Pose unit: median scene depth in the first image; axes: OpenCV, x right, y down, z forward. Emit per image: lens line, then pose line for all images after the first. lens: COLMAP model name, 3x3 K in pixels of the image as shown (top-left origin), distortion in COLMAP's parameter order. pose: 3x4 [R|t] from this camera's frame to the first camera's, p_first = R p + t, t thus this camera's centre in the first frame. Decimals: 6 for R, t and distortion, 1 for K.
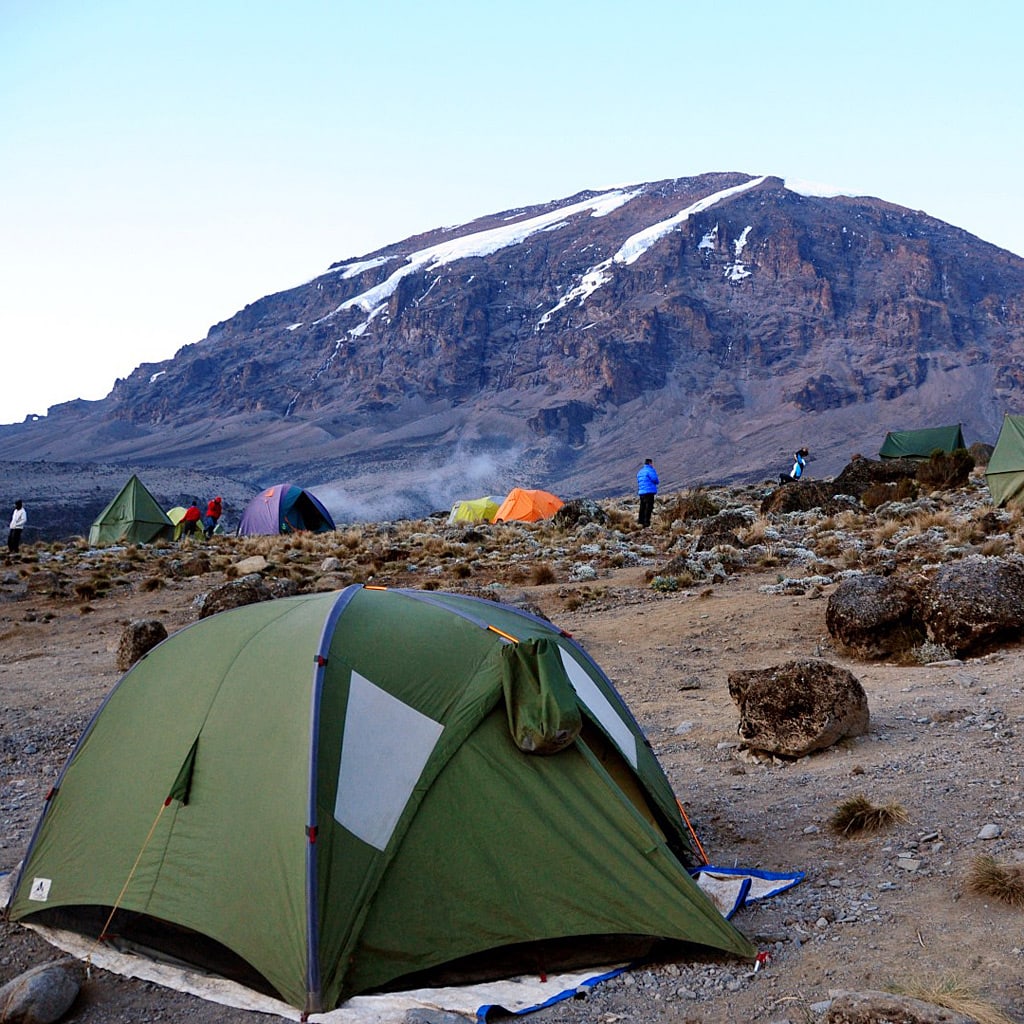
lens RADIAL K [[2060.2, 0, 517.5], [0, 2060.2, 510.9], [0, 0, 1]] dist [0.023042, 0.000000]
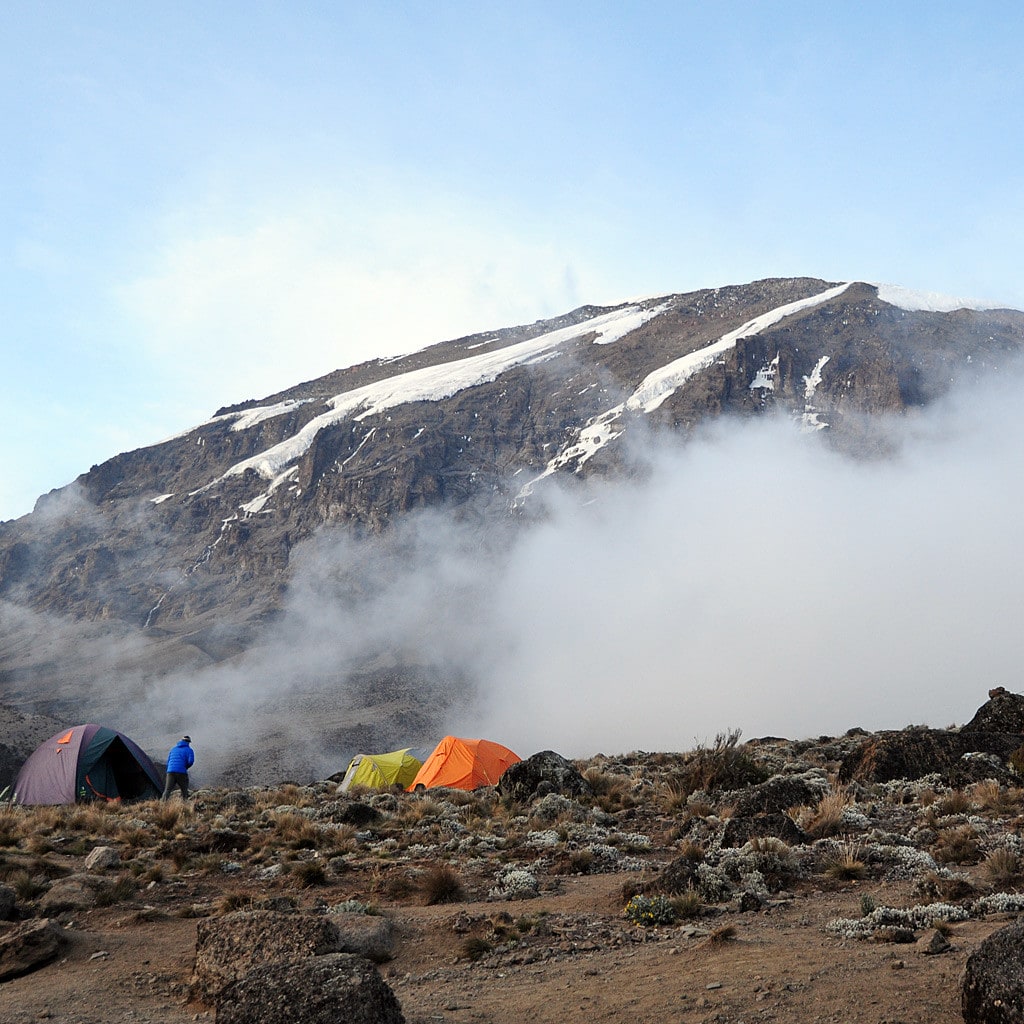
lens RADIAL K [[2060.2, 0, 504.2], [0, 2060.2, 517.5], [0, 0, 1]] dist [0.023042, 0.000000]
pose [[0.998403, 0.009555, -0.055675, 0.045327], [-0.016481, 0.991980, -0.125315, 0.001341], [0.054031, 0.126033, 0.990554, 0.330399]]
